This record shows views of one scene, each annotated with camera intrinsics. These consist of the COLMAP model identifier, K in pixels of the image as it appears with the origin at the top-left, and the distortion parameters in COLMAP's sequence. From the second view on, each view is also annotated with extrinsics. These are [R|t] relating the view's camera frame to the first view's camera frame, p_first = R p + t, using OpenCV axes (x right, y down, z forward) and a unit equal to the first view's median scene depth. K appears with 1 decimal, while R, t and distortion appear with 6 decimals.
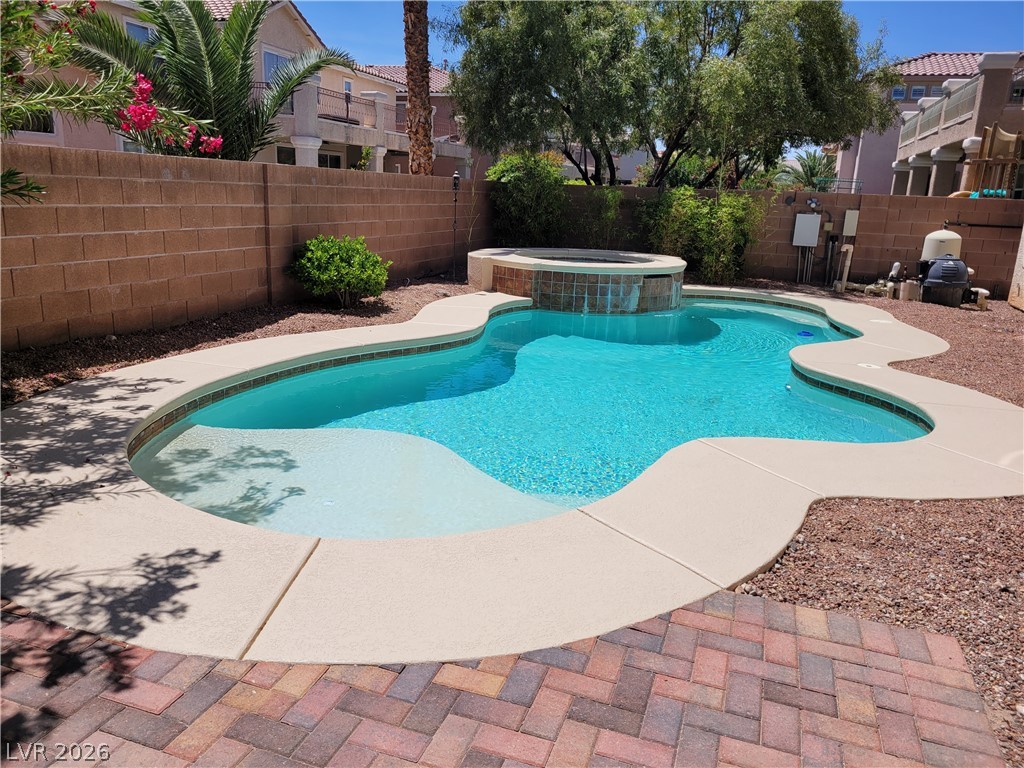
lens RADIAL K [[773.3, 0, 508.7], [0, 773.3, 390.0], [0, 0, 1]] dist [0.061839, -0.053196]
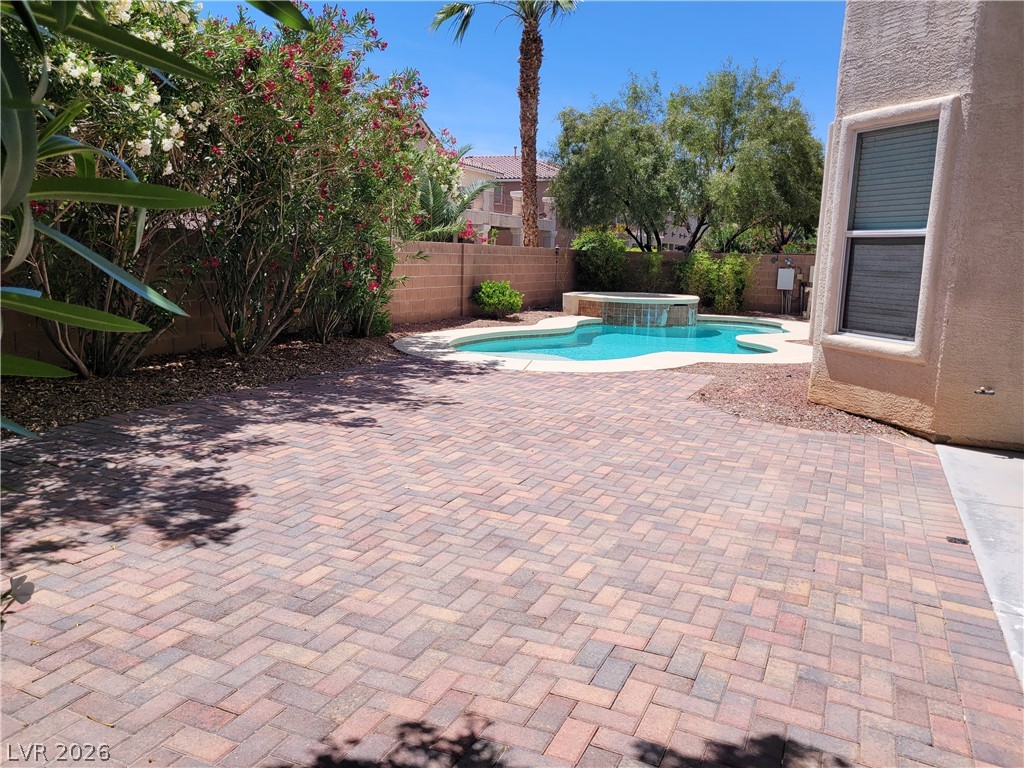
lens RADIAL K [[773.3, 0, 511.7], [0, 773.3, 380.0], [0, 0, 1]] dist [0.061839, -0.053196]
pose [[0.995617, 0.002955, -0.093478, -0.006782], [-0.011771, 0.995511, -0.093907, 0.150992], [0.092781, 0.094596, 0.991183, -0.577780]]
